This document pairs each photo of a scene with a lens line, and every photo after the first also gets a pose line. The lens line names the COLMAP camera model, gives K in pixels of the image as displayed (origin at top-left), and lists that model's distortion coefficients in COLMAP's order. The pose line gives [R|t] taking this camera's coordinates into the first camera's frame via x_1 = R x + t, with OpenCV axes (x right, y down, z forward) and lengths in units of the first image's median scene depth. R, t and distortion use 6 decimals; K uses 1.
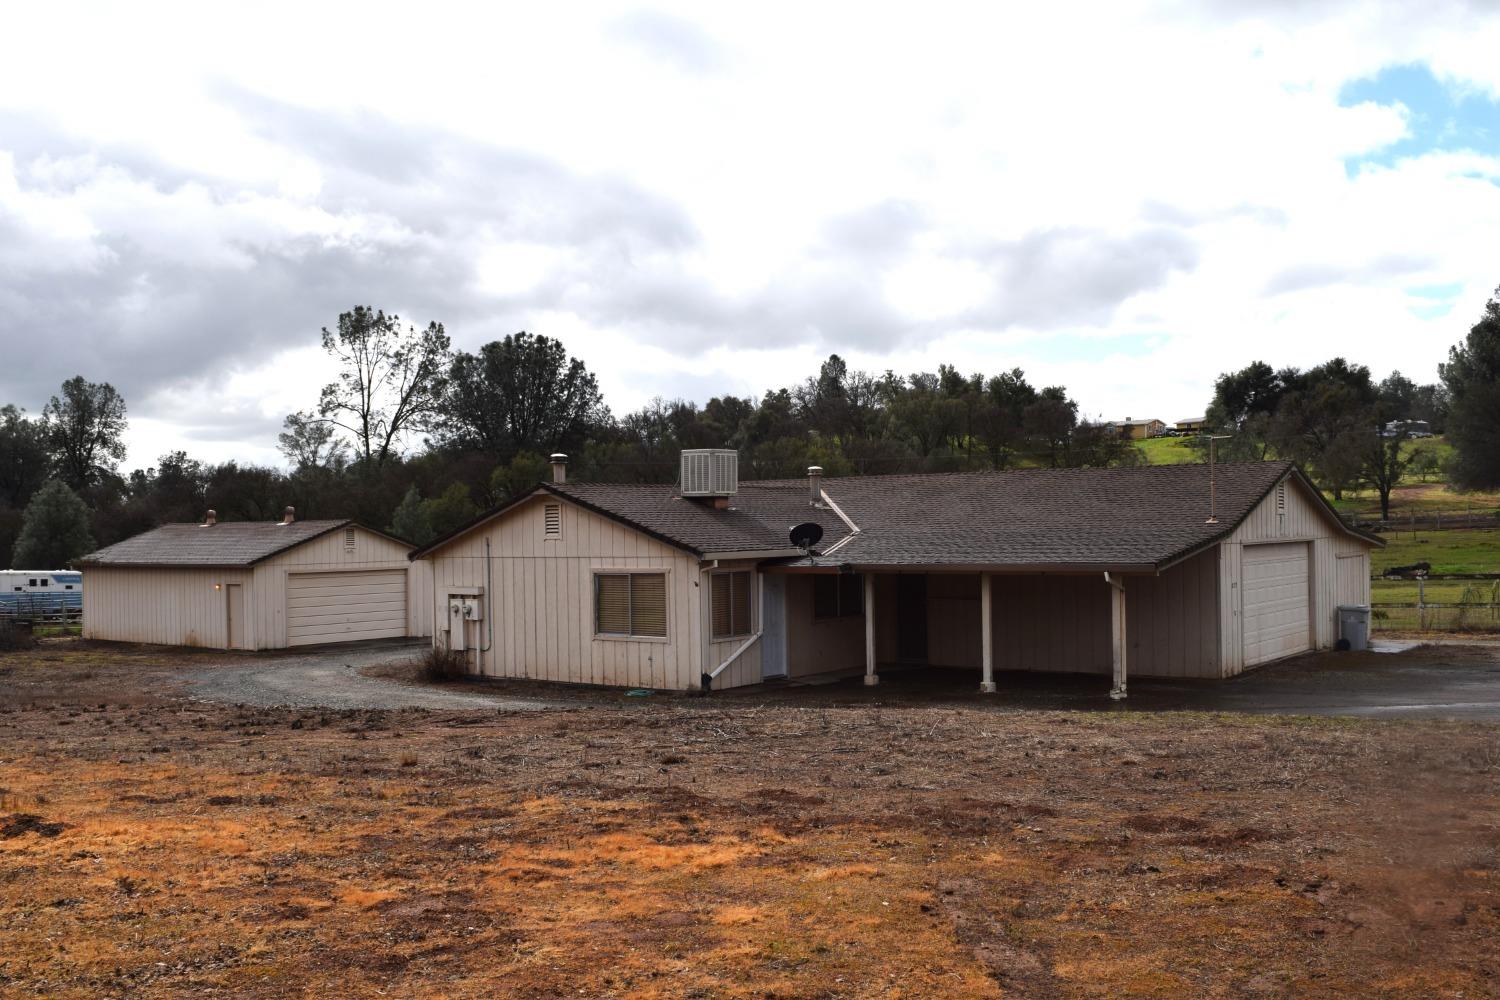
lens RADIAL K [[1423.8, 0, 751.6], [0, 1423.8, 506.4], [0, 0, 1]] dist [-0.083933, 0.000000]
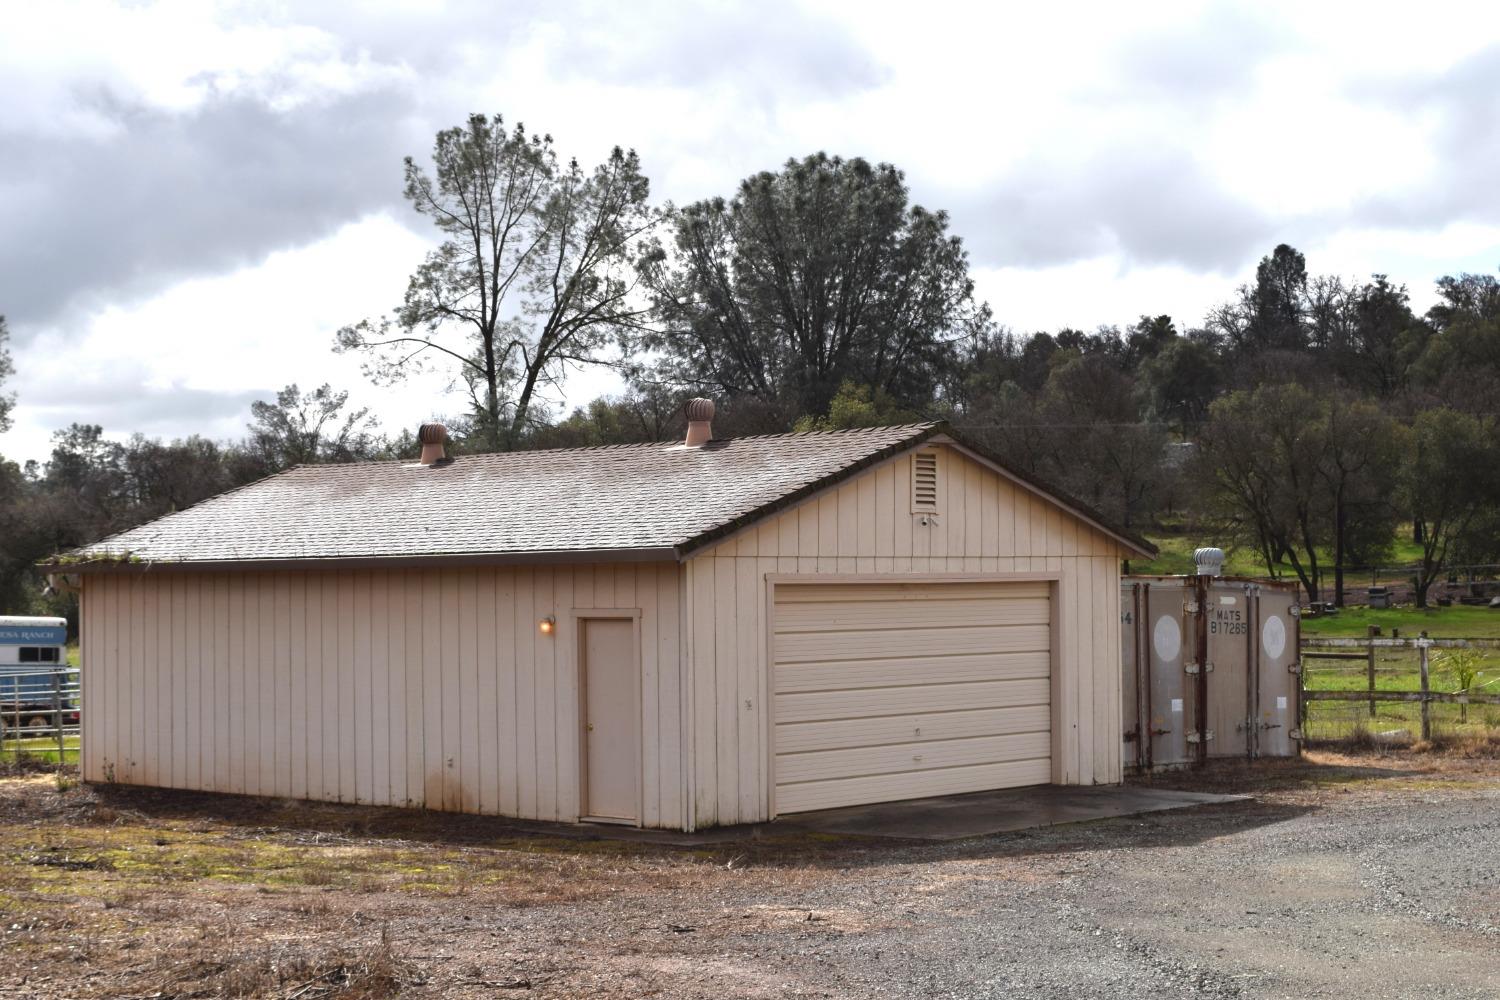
lens RADIAL K [[2461.7, 0, 749.8], [0, 2461.7, 500.2], [0, 0, 1]] dist [0.029253, 0.000000]
pose [[0.993484, 0.001458, -0.113963, -0.085375], [-0.003337, 0.999862, -0.016298, 0.011875], [0.113924, 0.016572, 0.993351, 0.142176]]
